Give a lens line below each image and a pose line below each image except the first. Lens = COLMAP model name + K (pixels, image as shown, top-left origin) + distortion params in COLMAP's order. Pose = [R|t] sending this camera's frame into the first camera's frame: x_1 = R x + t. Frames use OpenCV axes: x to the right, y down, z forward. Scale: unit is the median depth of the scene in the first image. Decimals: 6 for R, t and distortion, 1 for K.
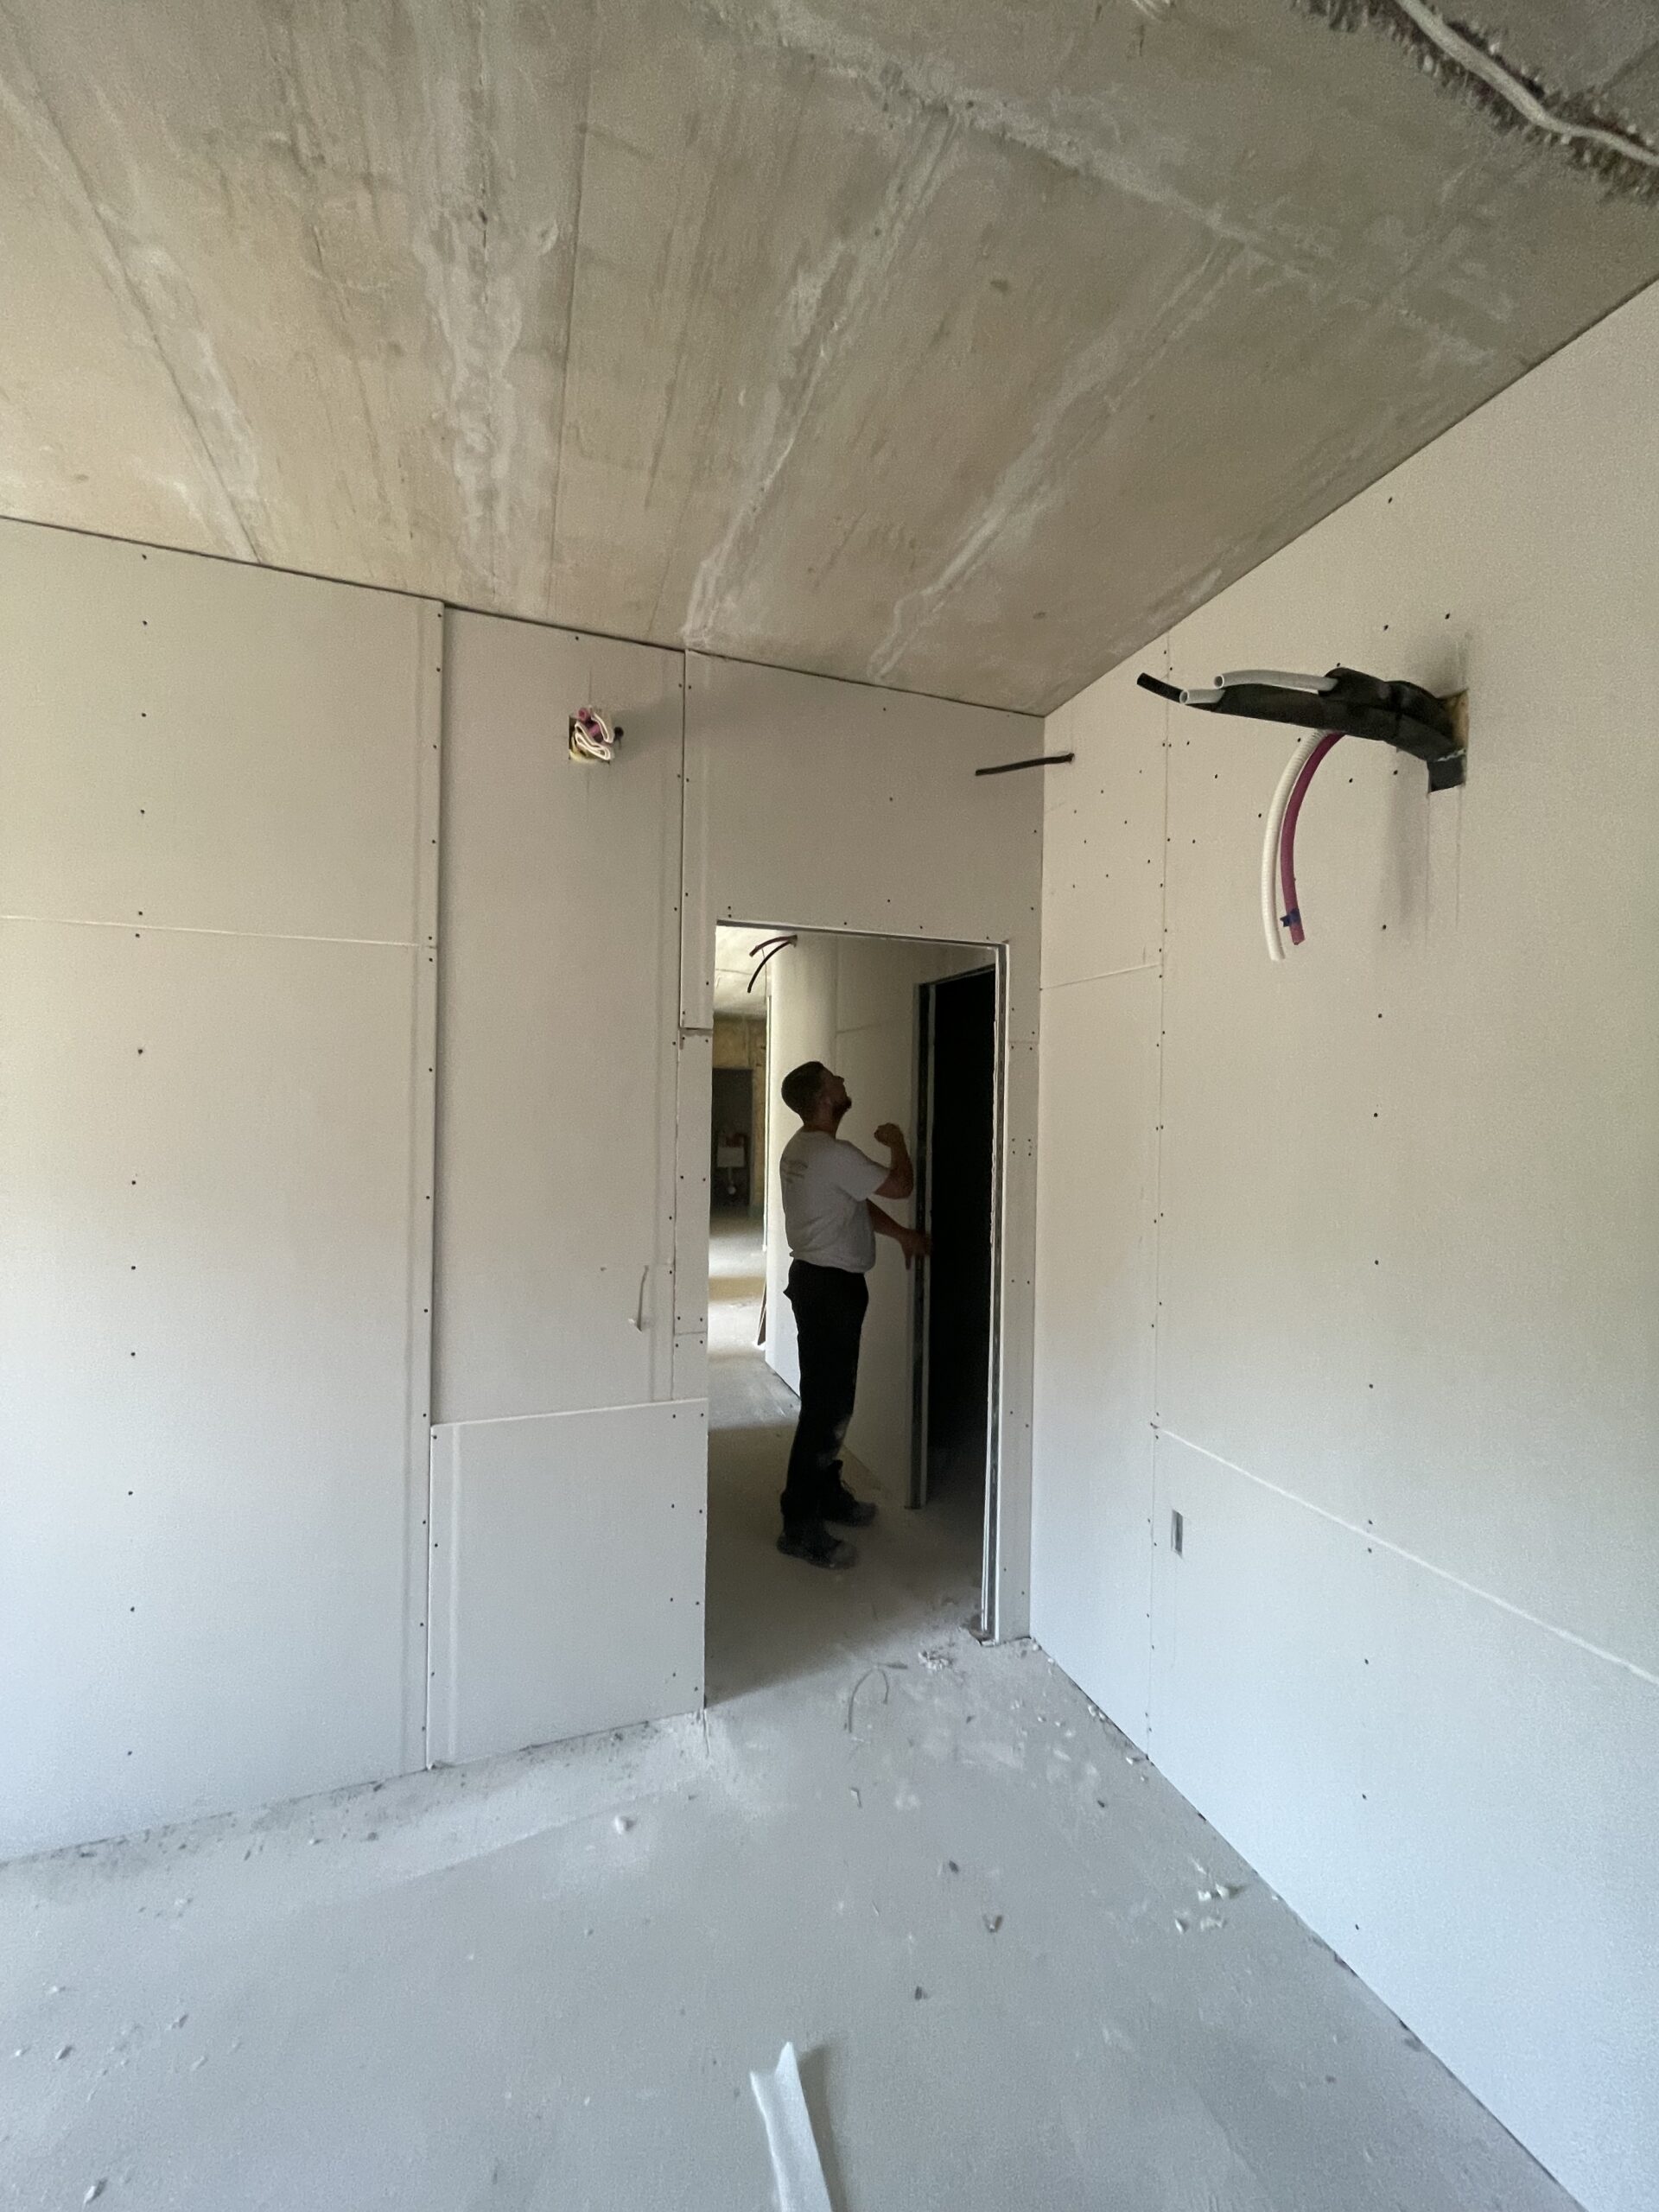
lens RADIAL K [[891.3, 0, 831.2], [0, 891.3, 1107.6], [0, 0, 1]] dist [-0.003792, 0.000296]
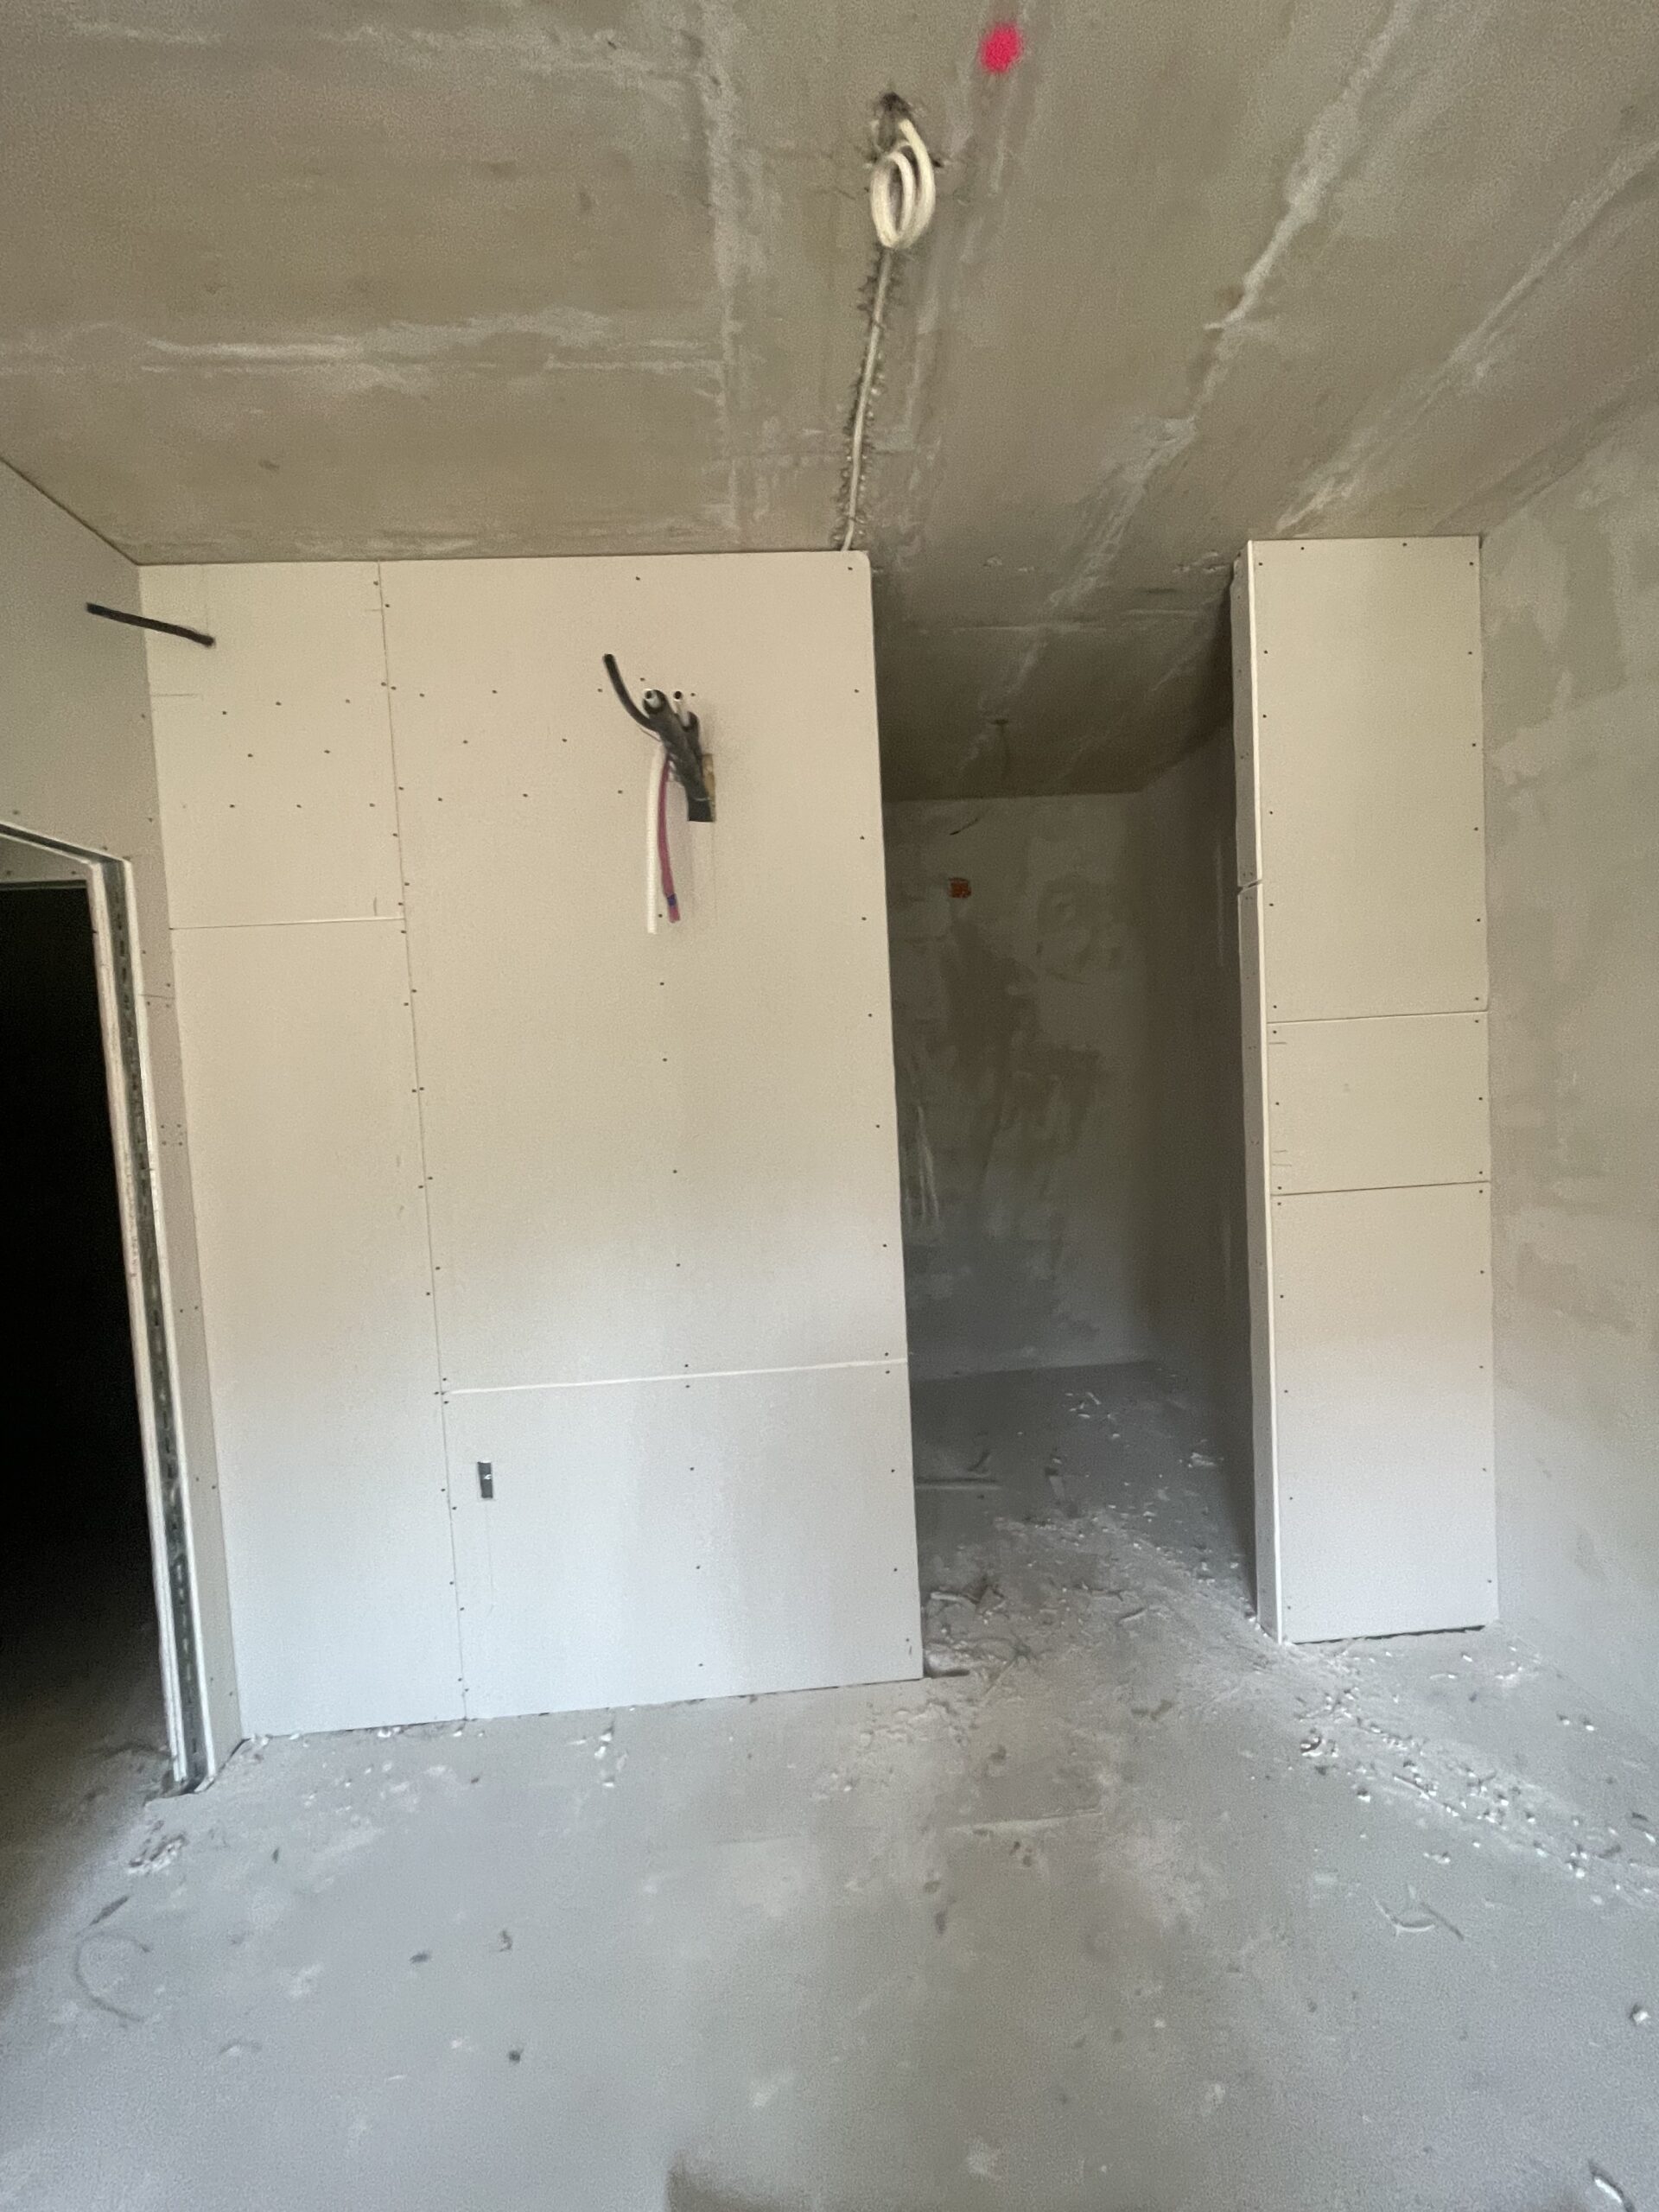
lens RADIAL K [[891.3, 0, 831.2], [0, 891.3, 1107.6], [0, 0, 1]] dist [-0.003792, 0.000296]
pose [[0.281290, -0.077846, 0.956460, -0.466713], [0.057720, 0.996272, 0.064111, 0.006480], [-0.957885, 0.037173, 0.284735, 0.322005]]
